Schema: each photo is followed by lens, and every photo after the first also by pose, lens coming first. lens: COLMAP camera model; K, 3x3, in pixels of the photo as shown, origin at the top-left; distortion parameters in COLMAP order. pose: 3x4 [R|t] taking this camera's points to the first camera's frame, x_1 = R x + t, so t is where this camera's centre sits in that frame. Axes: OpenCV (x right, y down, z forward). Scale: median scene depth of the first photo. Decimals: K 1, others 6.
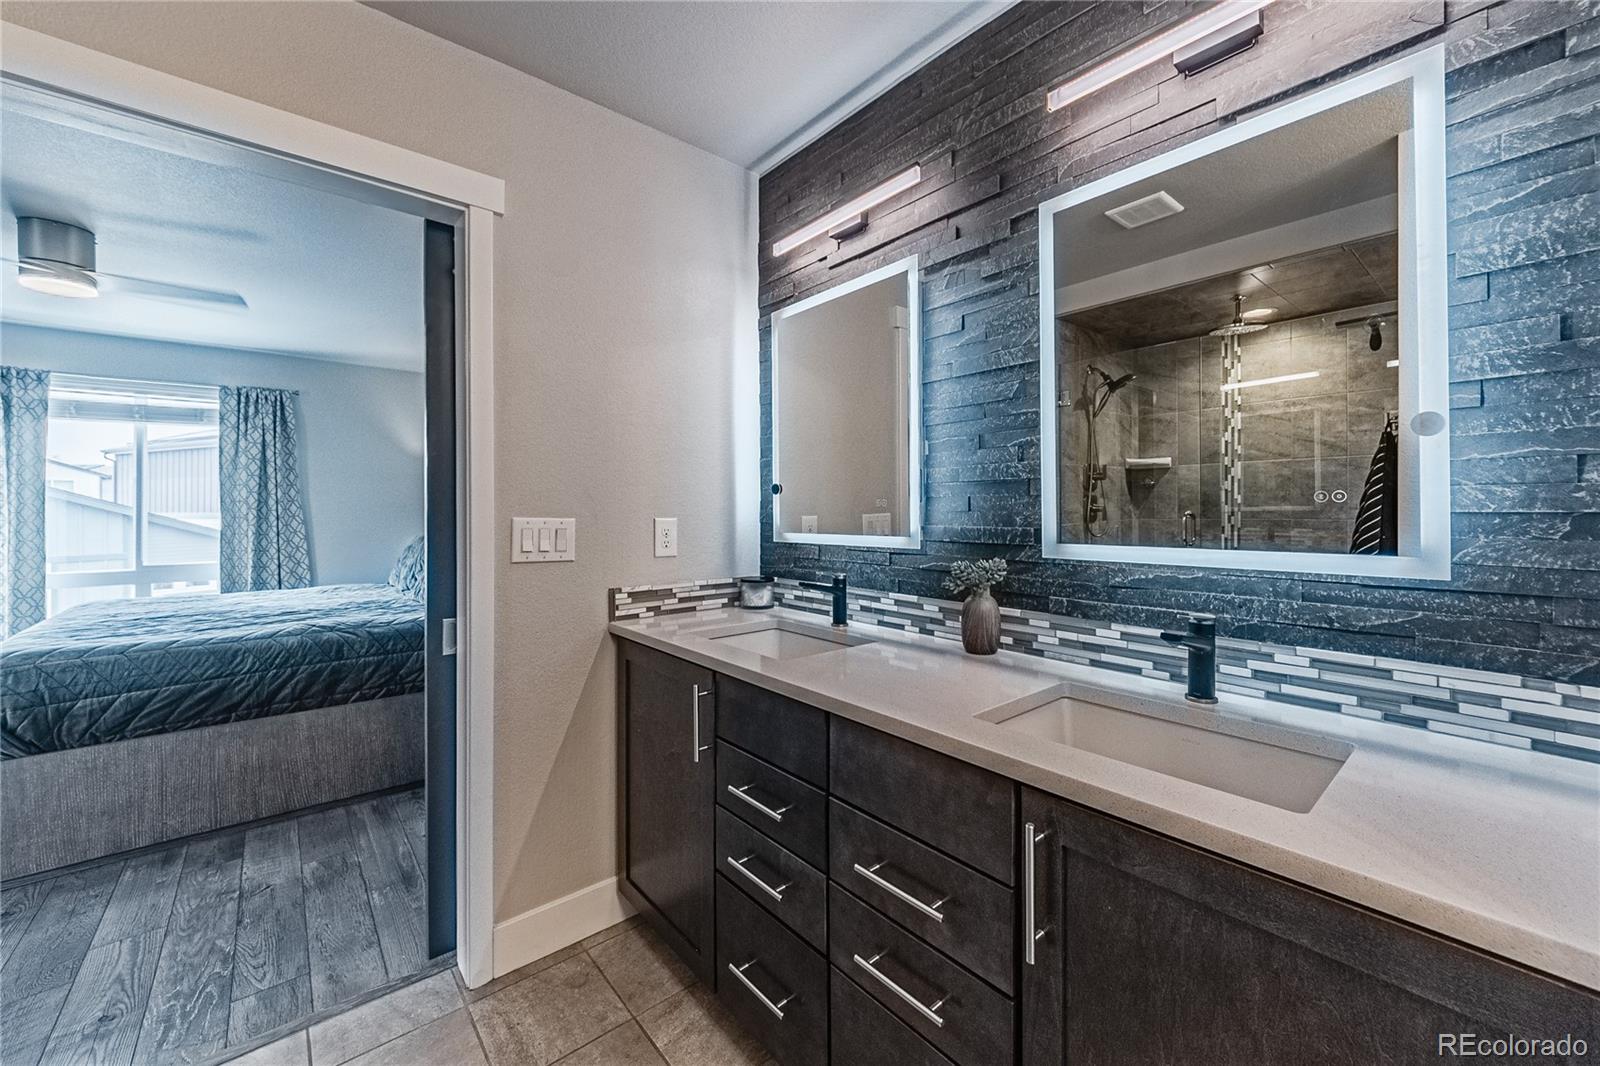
lens RADIAL K [[628.2, 0, 792.4], [0, 628.2, 514.6], [0, 0, 1]] dist [0.000331, -0.000002]
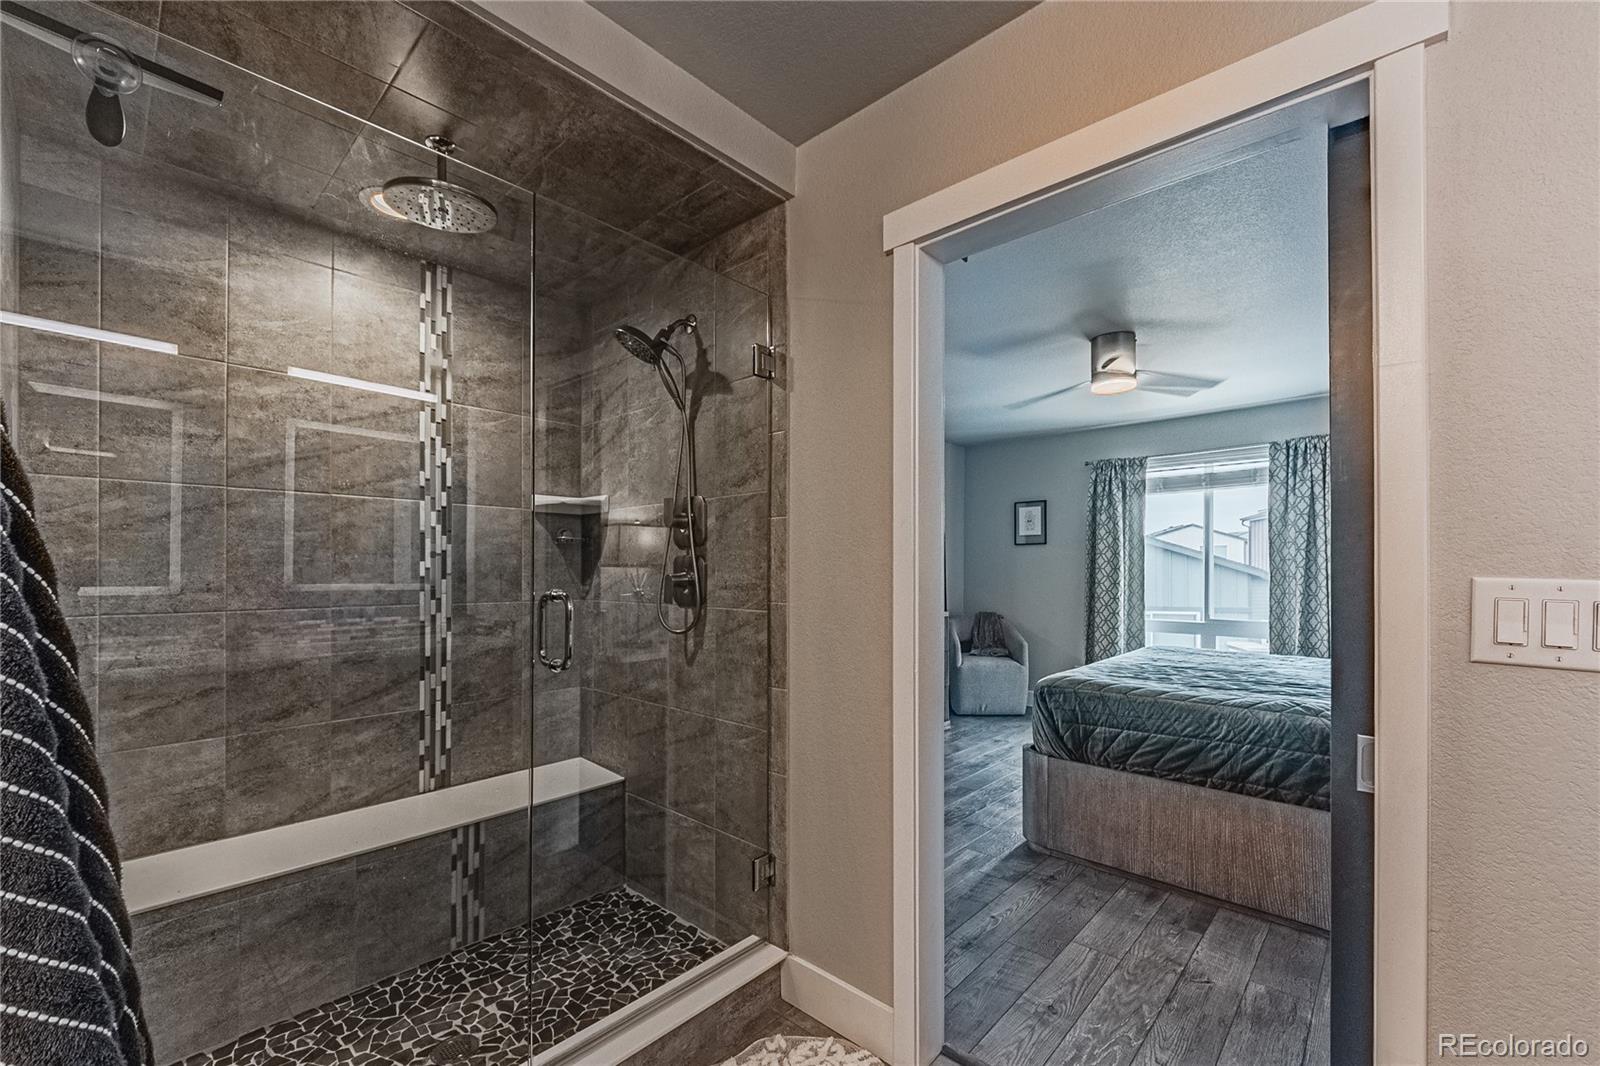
lens RADIAL K [[657.1, 0, 799.7], [0, 657.1, 565.2], [0, 0, 1]] dist [-0.002707, -0.000492]
pose [[0.129288, -0.004817, -0.991595, 0.024713], [-0.010531, 0.999925, -0.006230, 0.002665], [0.991551, 0.011248, 0.129228, 0.238005]]
